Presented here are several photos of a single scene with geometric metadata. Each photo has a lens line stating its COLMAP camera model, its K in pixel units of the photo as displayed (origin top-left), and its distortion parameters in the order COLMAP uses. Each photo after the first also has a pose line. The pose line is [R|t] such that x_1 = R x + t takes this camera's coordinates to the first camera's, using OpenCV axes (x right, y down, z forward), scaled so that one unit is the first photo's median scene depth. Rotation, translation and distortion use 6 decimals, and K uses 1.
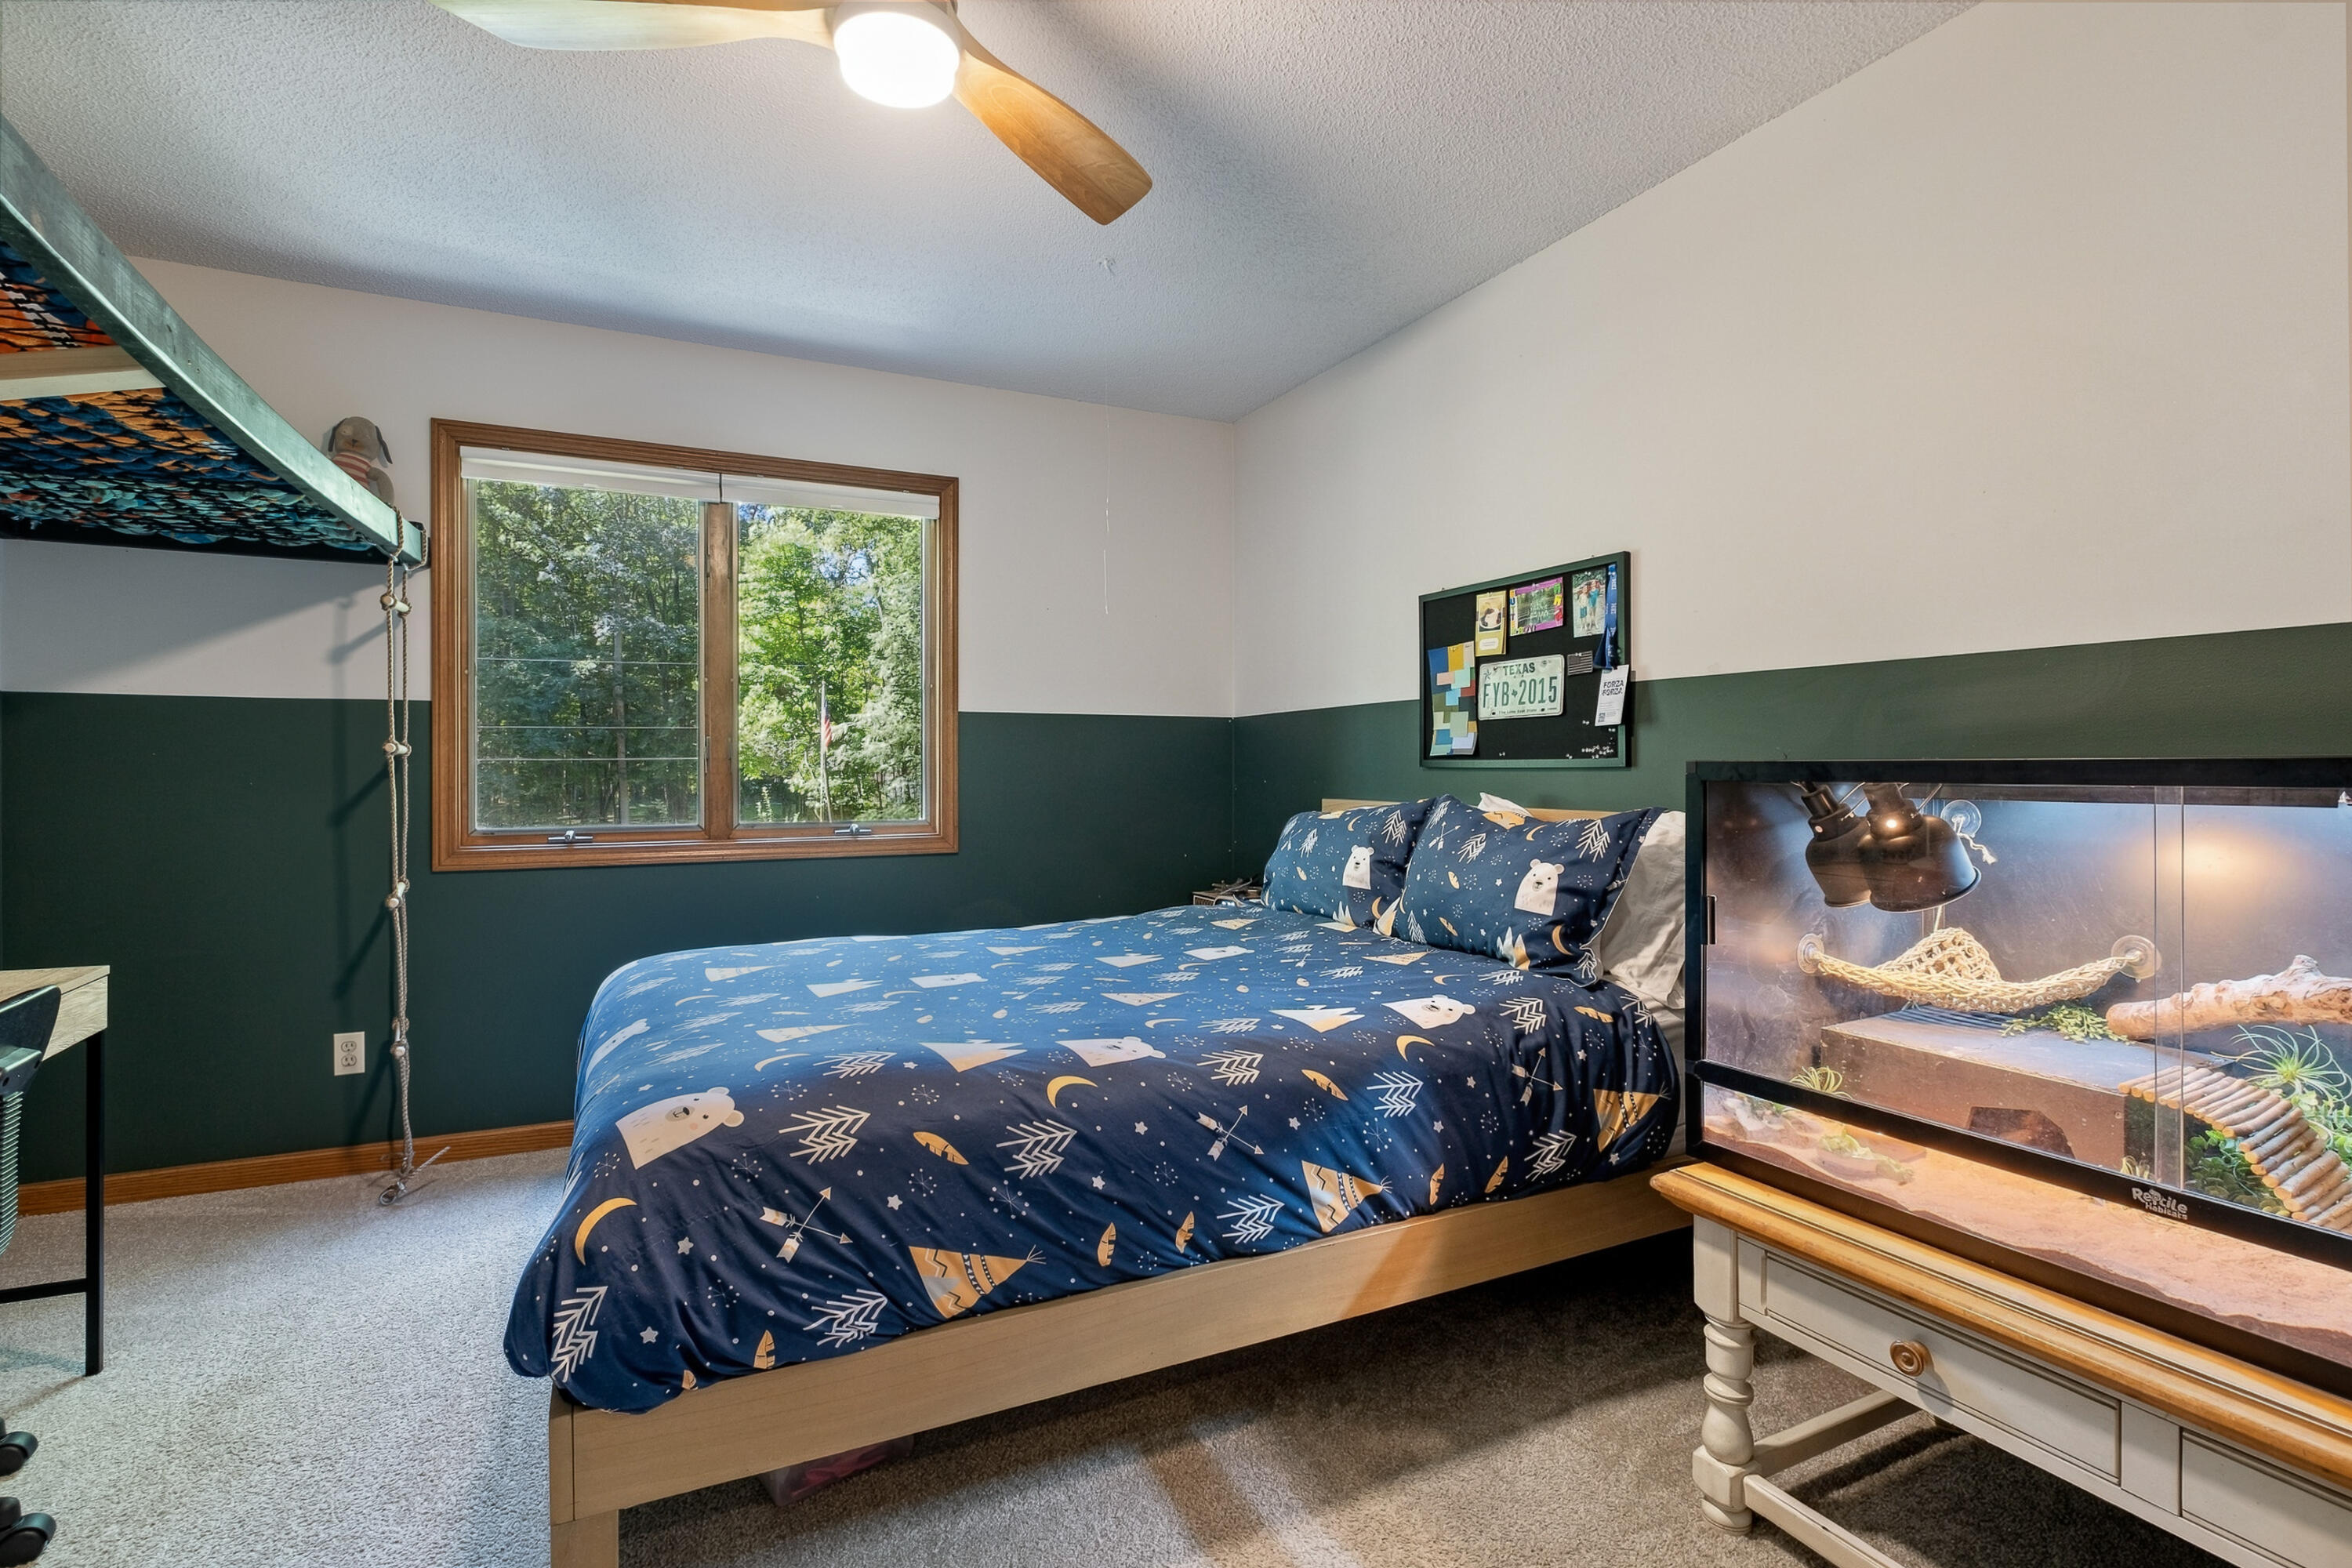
lens RADIAL K [[1110.4, 0, 1175.1], [0, 1110.4, 776.6], [0, 0, 1]] dist [0.004441, 0.002322]
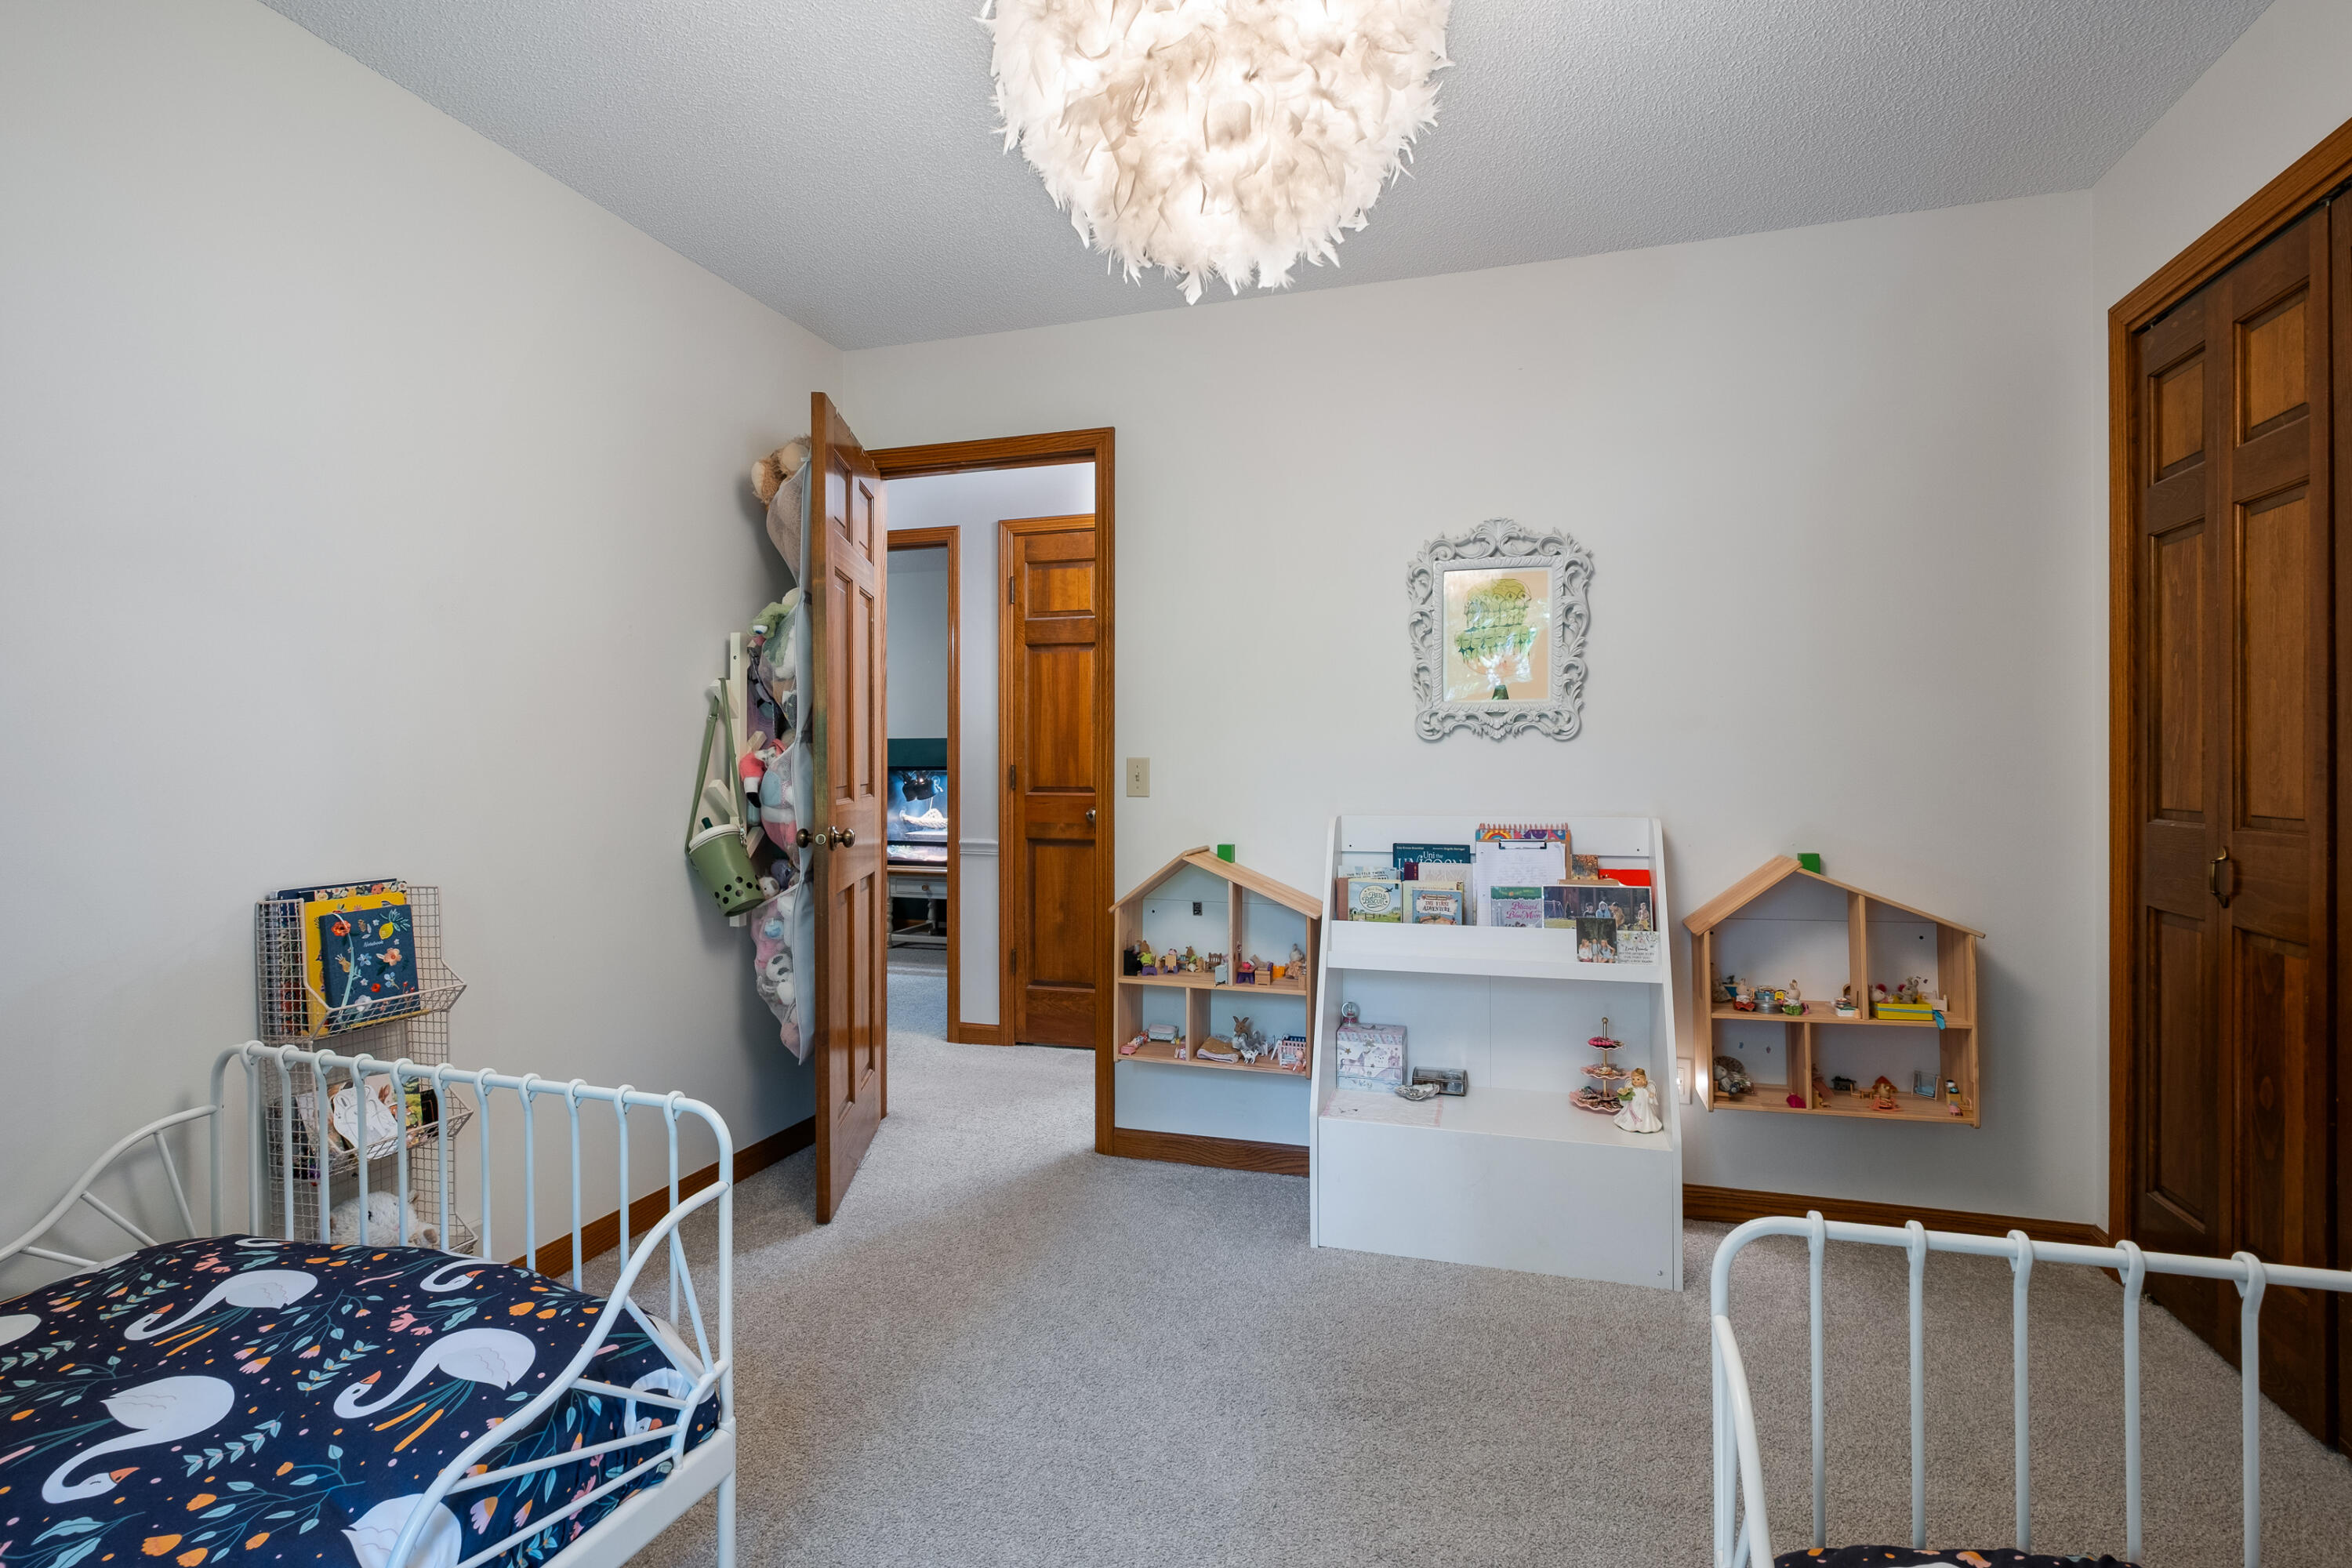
lens RADIAL K [[1110.4, 0, 1176.3], [0, 1110.4, 782.8], [0, 0, 1]] dist [0.004441, 0.002322]
pose [[0.693091, -0.005844, 0.720826, -1.624902], [0.005429, 0.999981, 0.002887, 0.040750], [-0.720830, 0.001912, 0.693110, -2.469690]]
